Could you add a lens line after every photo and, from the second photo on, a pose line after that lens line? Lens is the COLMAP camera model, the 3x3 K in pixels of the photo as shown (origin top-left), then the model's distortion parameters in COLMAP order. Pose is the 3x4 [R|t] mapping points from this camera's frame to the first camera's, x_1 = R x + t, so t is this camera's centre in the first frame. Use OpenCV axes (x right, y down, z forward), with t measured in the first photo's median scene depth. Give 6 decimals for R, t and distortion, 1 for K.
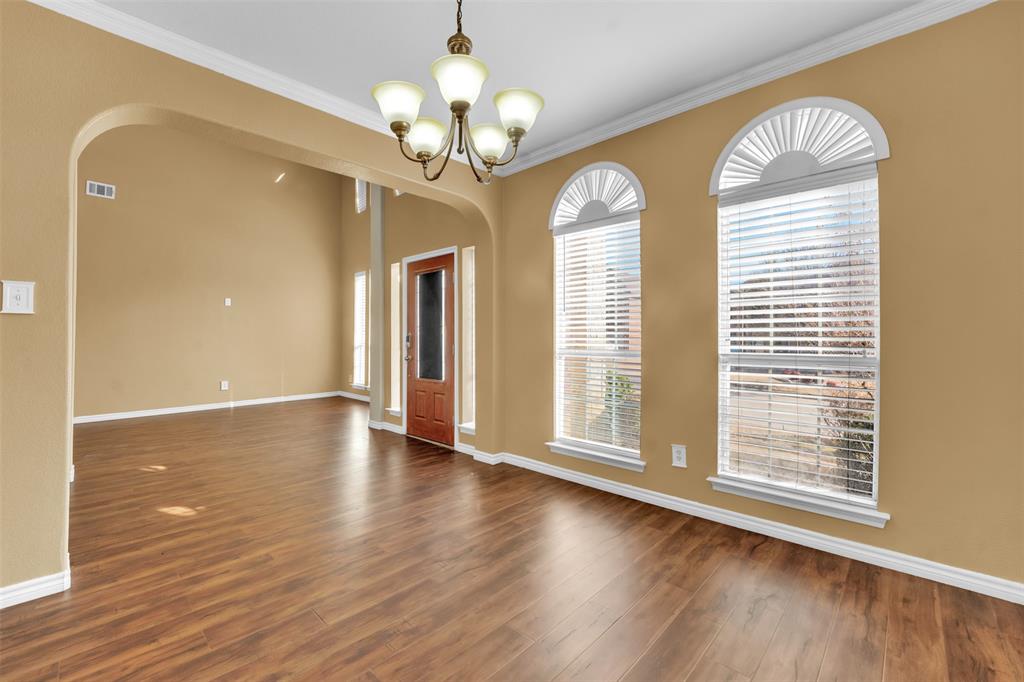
lens RADIAL K [[413.0, 0, 515.6], [0, 413.0, 338.2], [0, 0, 1]] dist [0.000517, 0.000176]
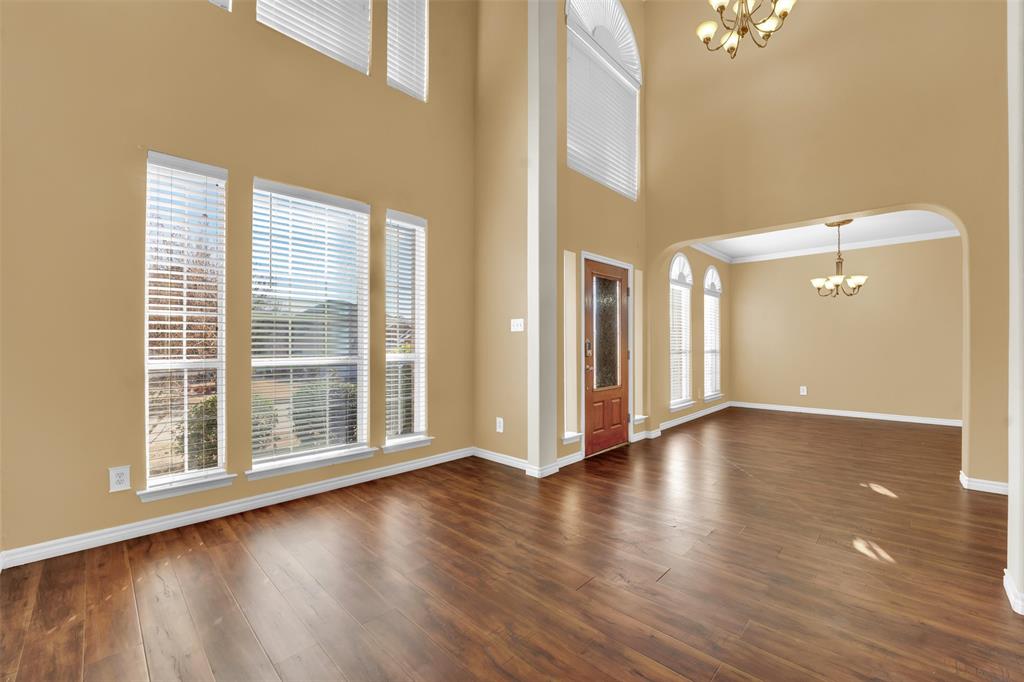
lens RADIAL K [[413.0, 0, 514.8], [0, 413.0, 340.0], [0, 0, 1]] dist [0.000517, 0.000176]
pose [[0.004060, -0.003549, 0.999985, -1.192547], [-0.001912, 0.999992, 0.003557, -0.015674], [-0.999990, -0.001926, 0.004053, 1.215276]]
